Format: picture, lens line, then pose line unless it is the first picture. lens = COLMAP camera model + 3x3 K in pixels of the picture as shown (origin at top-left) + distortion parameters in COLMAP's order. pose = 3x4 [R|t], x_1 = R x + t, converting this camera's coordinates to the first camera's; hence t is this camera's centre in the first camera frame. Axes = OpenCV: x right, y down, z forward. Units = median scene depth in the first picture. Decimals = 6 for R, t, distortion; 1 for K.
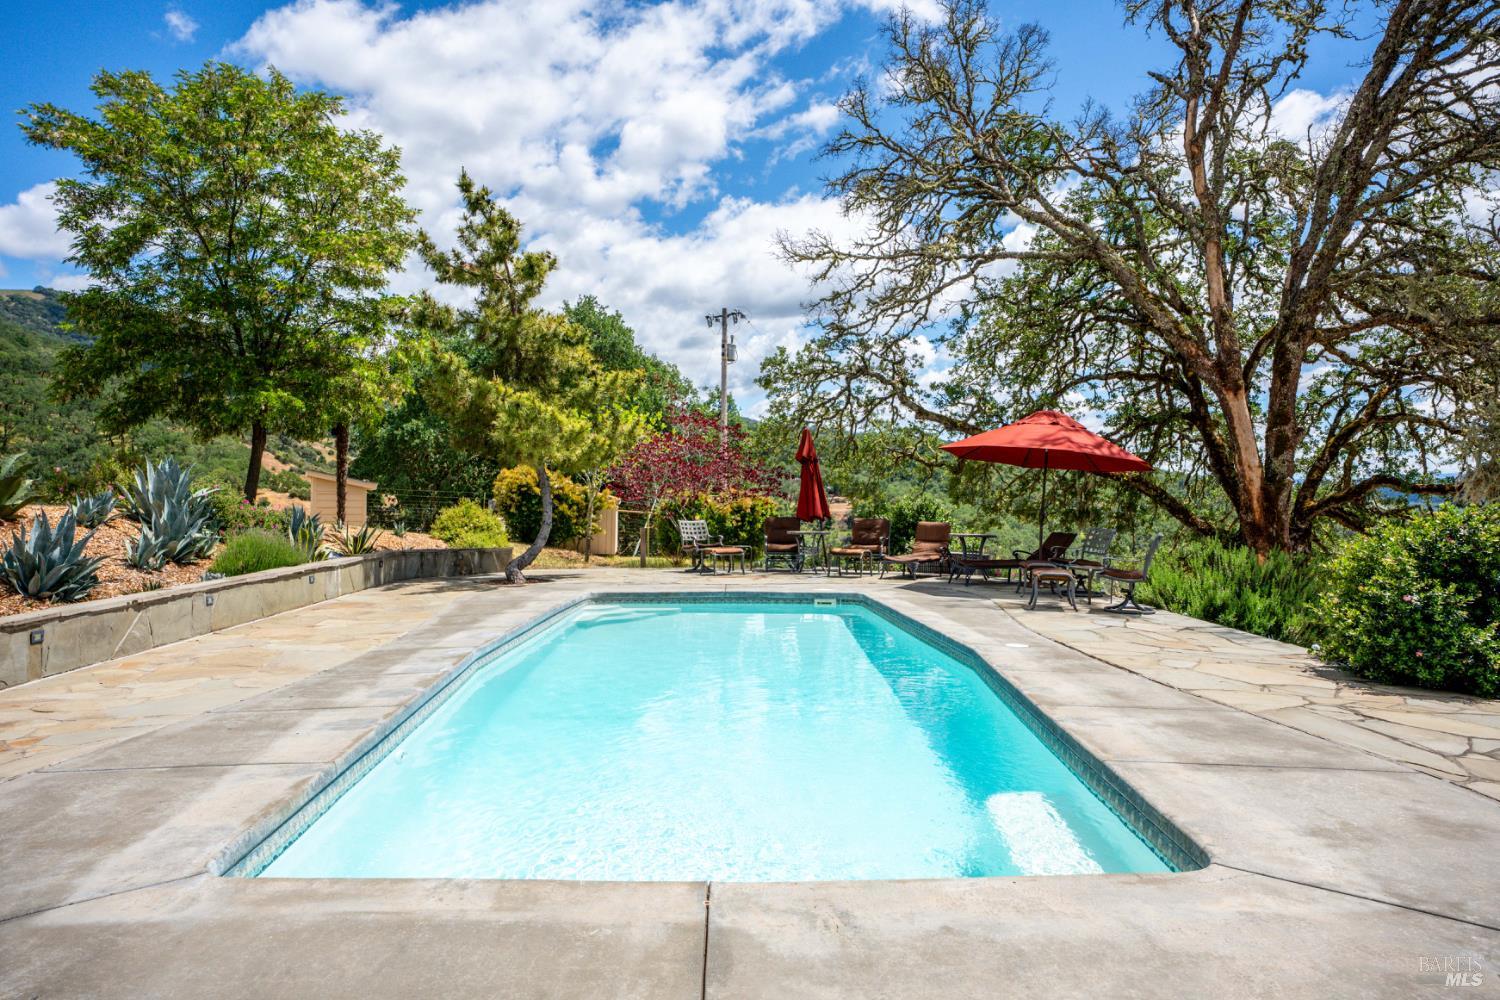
lens RADIAL K [[958.7, 0, 750.0], [0, 958.7, 500.0], [0, 0, 1]] dist [0.035449, 0.001487]
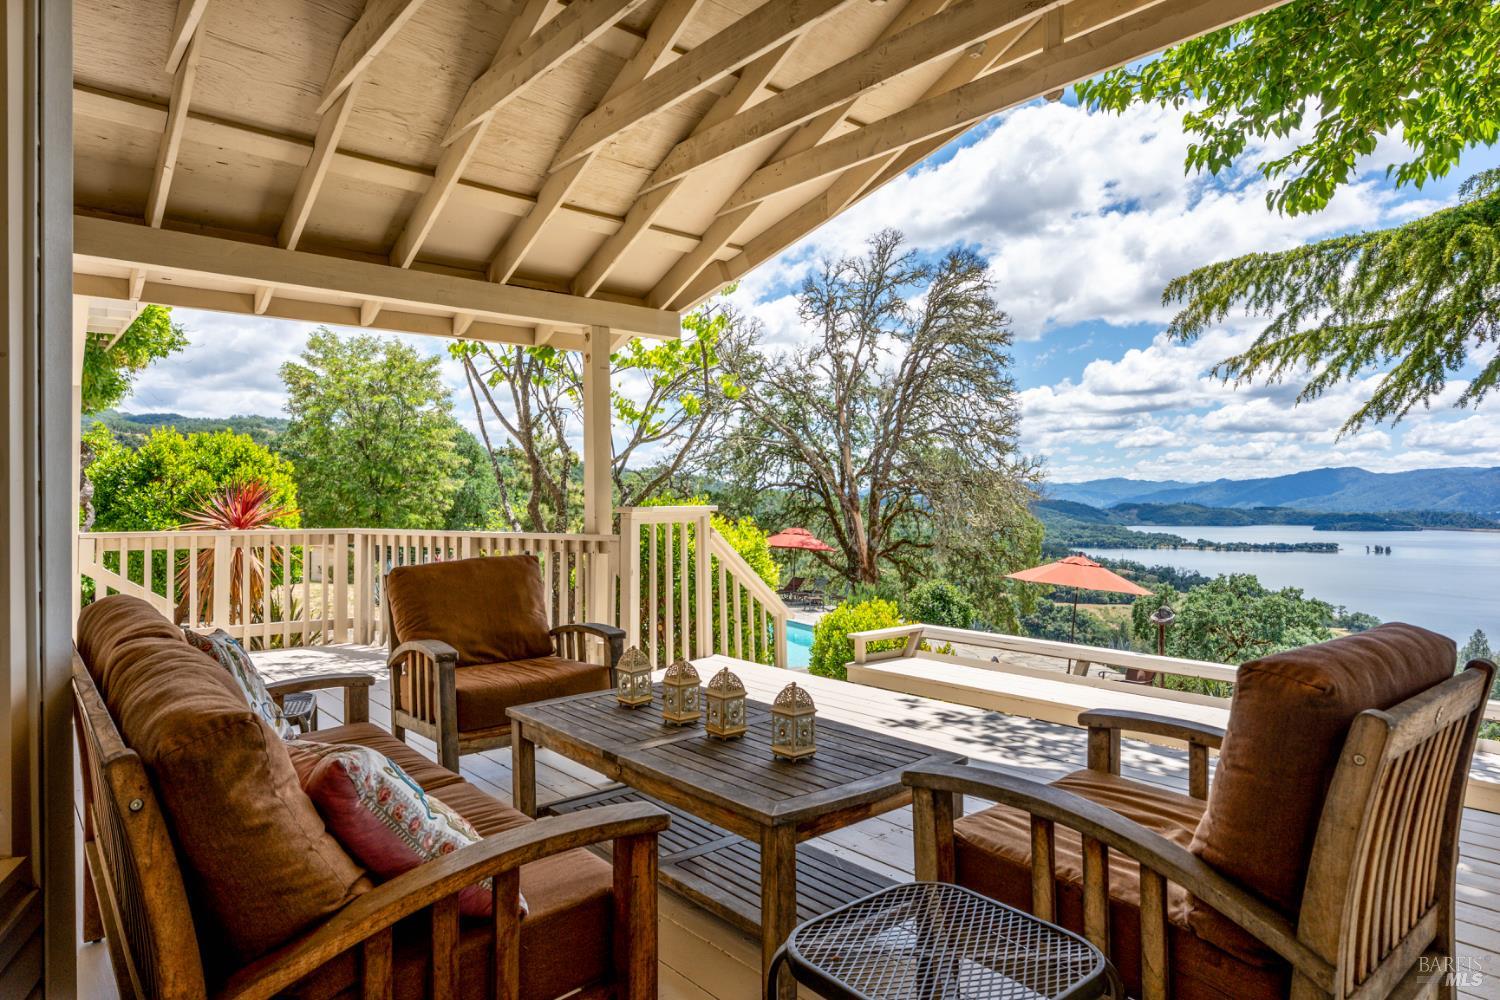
lens RADIAL K [[900.5, 0, 750.0], [0, 900.5, 500.0], [0, 0, 1]] dist [-0.002444, 0.000990]
pose [[0.905116, -0.005115, 0.425134, -0.653160], [0.007170, 0.999969, -0.003233, -0.136549], [-0.425105, 0.005974, 0.905125, -0.851801]]
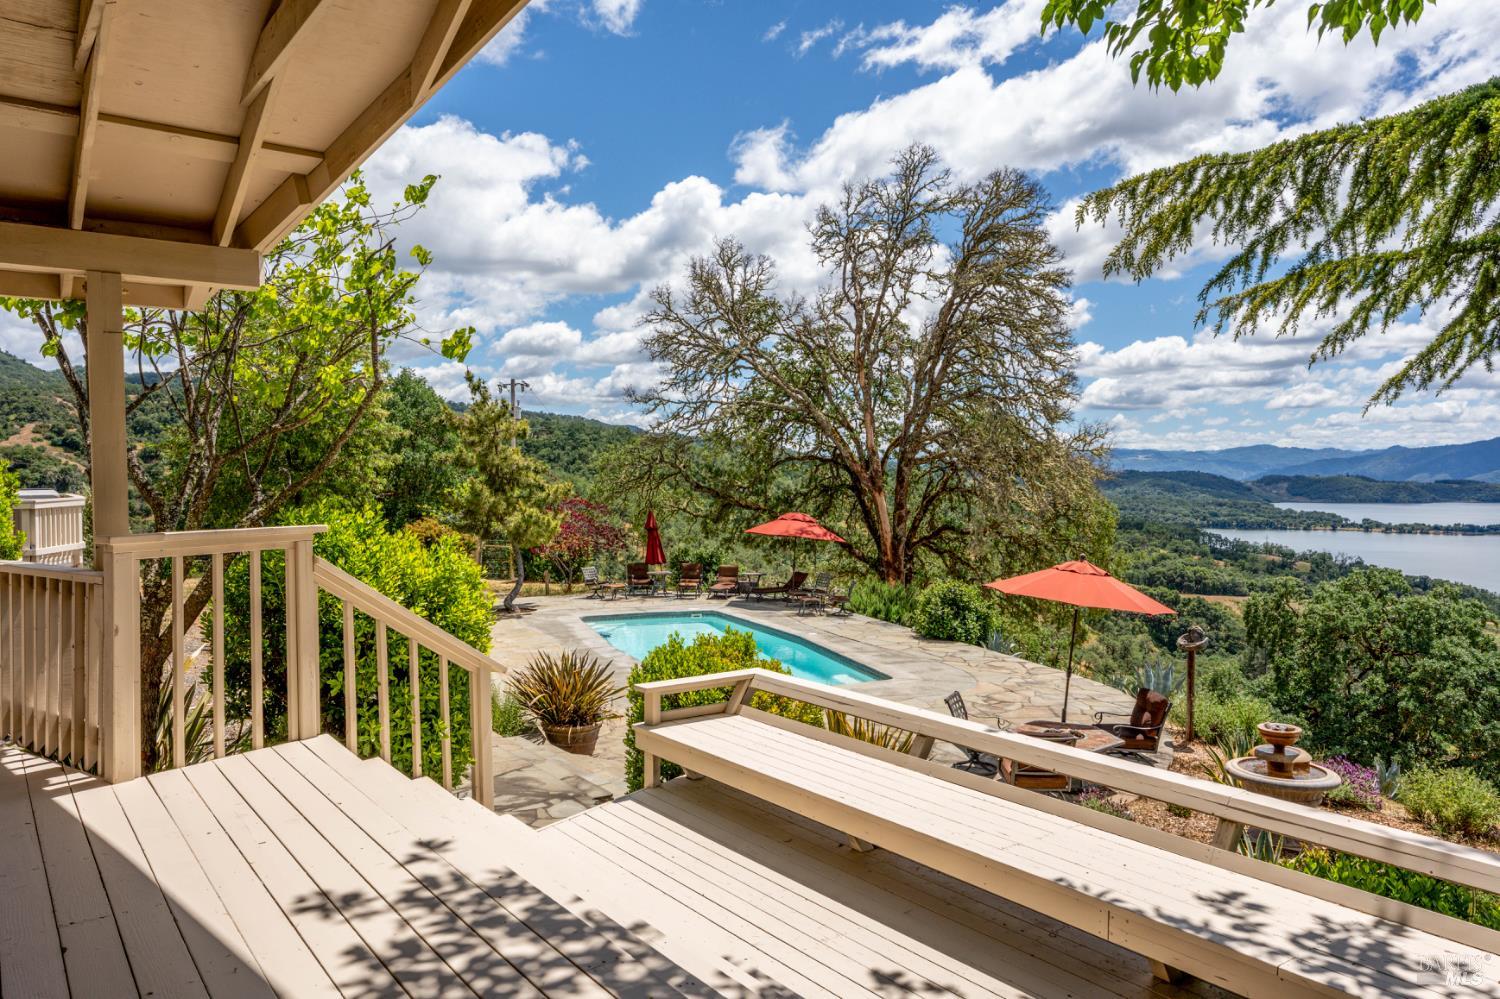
lens RADIAL K [[1040.8, 0, 750.0], [0, 1040.8, 499.5], [0, 0, 1]] dist [0.003160, 0.002204]
pose [[0.933950, -0.013437, 0.357151, -0.474683], [0.004860, 0.999678, 0.024901, -0.152130], [-0.357371, -0.021521, 0.933714, -0.834587]]
